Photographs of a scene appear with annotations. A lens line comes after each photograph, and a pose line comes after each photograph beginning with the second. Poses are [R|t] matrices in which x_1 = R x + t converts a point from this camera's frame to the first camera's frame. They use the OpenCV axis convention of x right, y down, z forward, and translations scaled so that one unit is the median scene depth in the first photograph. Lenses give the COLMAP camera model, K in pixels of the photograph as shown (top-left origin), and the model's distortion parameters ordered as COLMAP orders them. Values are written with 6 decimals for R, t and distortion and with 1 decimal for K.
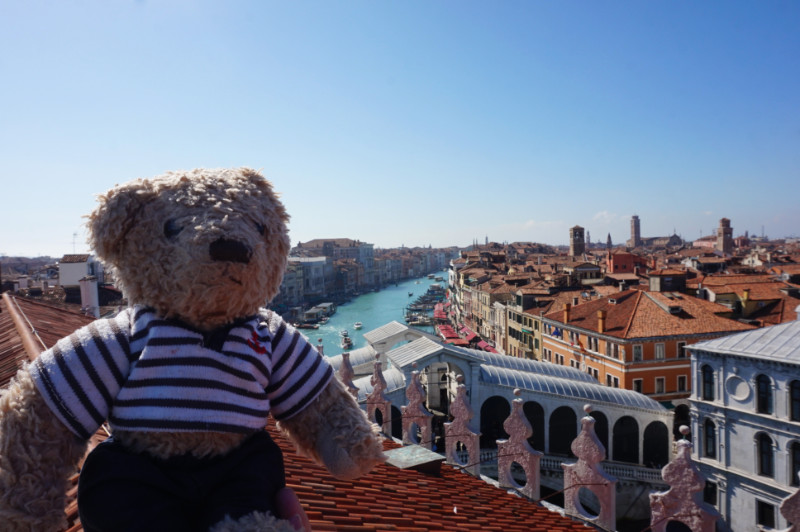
lens RADIAL K [[550.9, 0, 400.5], [0, 550.9, 265.7], [0, 0, 1]] dist [-0.012020, 0.001030]
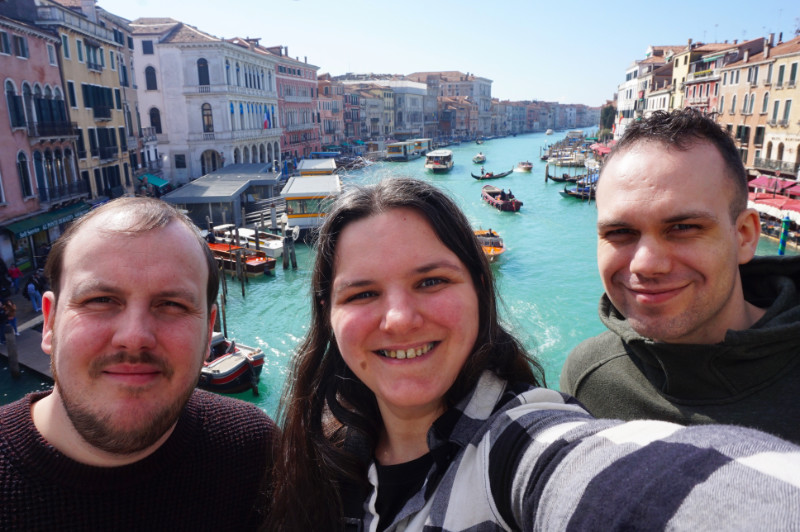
lens RADIAL K [[573.1, 0, 399.7], [0, 573.1, 265.9], [0, 0, 1]] dist [-0.000601, 0.000016]
pose [[0.980976, 0.058801, -0.185009, -0.015505], [-0.015930, 0.974192, 0.225158, 0.042054], [0.193473, -0.217928, 0.956596, 0.195692]]
